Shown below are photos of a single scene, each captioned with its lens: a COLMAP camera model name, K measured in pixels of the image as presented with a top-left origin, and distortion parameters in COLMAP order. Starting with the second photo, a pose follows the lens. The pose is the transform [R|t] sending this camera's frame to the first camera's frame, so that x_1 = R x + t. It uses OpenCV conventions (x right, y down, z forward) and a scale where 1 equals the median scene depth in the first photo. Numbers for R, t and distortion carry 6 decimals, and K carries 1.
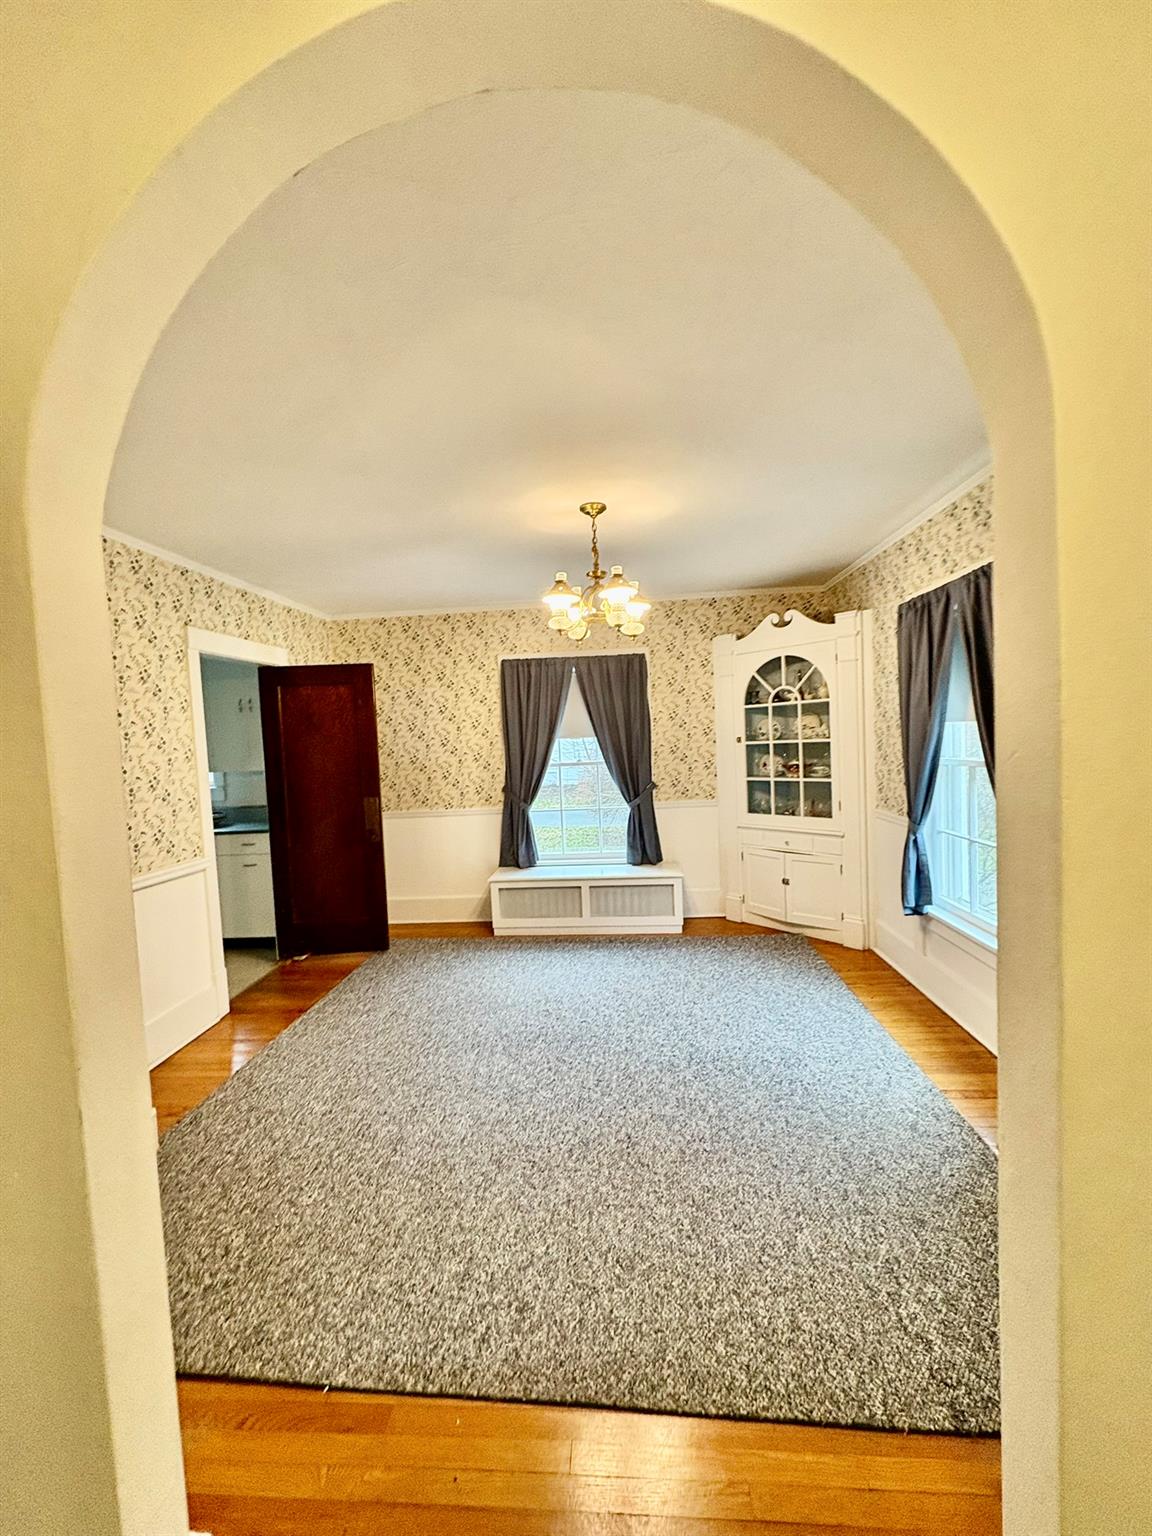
lens RADIAL K [[606.7, 0, 576.0], [0, 606.7, 768.0], [0, 0, 1]] dist [0.001986, 0.000394]
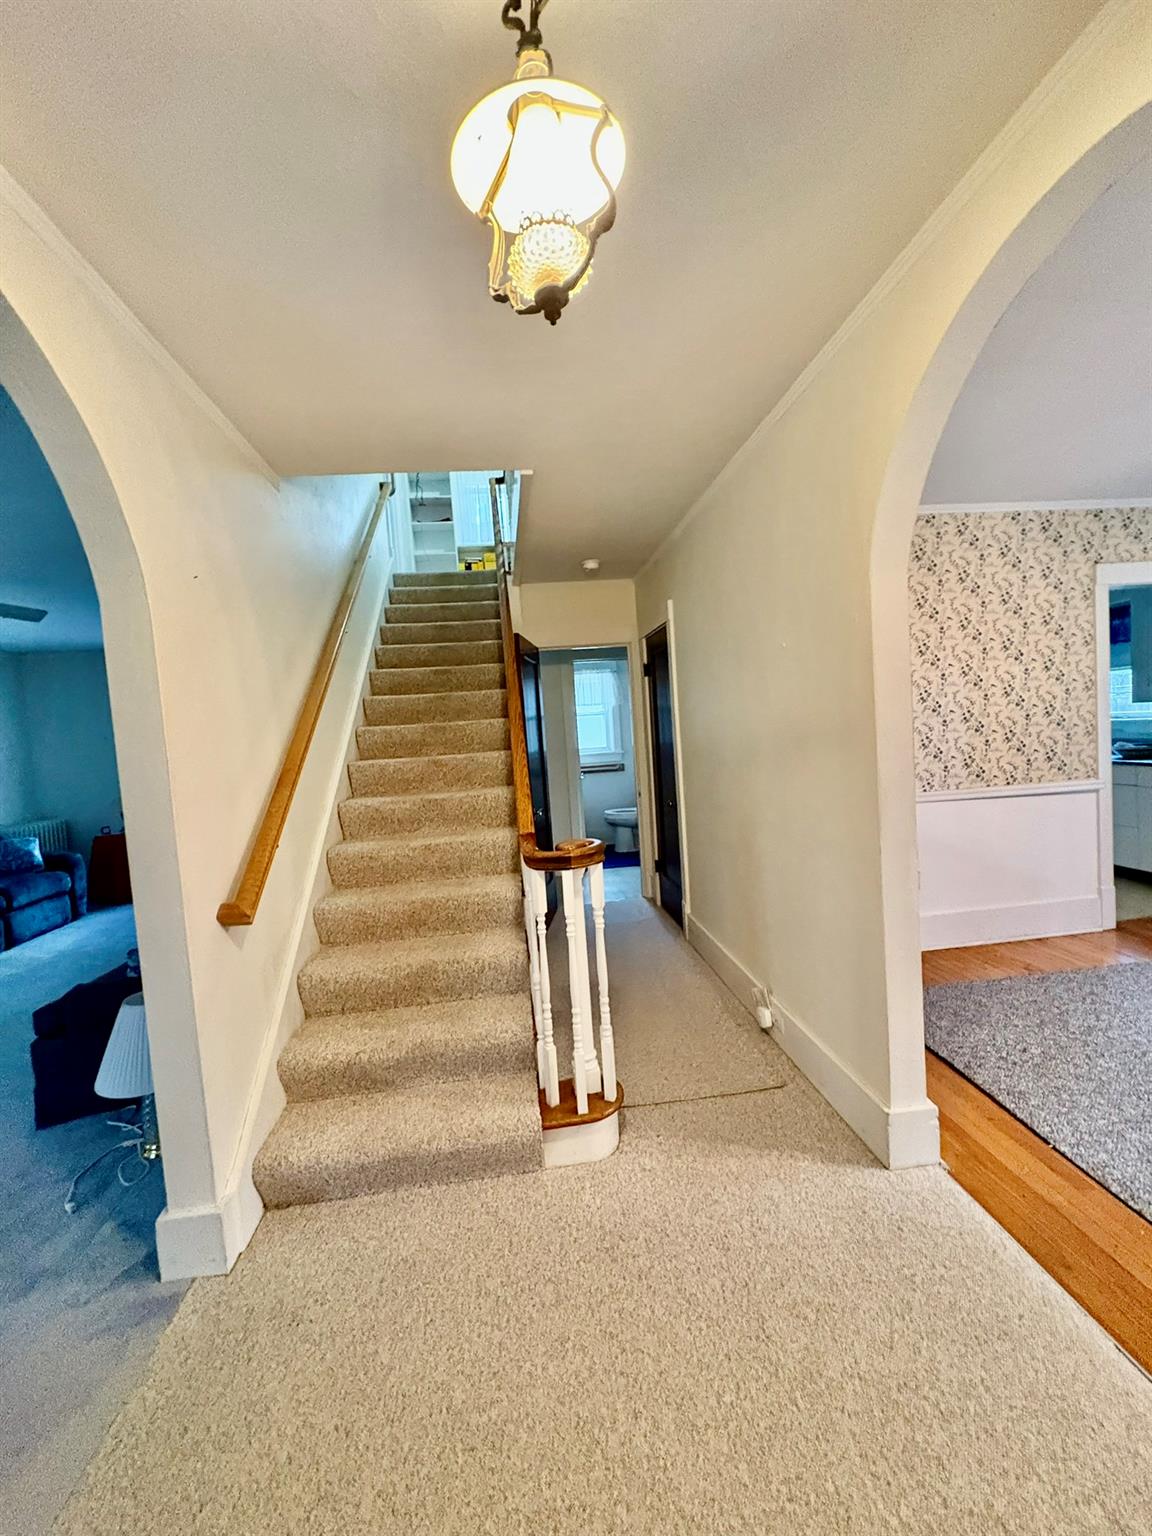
lens RADIAL K [[606.7, 0, 576.0], [0, 606.7, 768.0], [0, 0, 1]] dist [0.001986, 0.000394]
pose [[0.187369, 0.092461, -0.977928, 0.305294], [0.006593, 0.995419, 0.095378, 0.019305], [0.982268, -0.024318, 0.185901, -0.131745]]
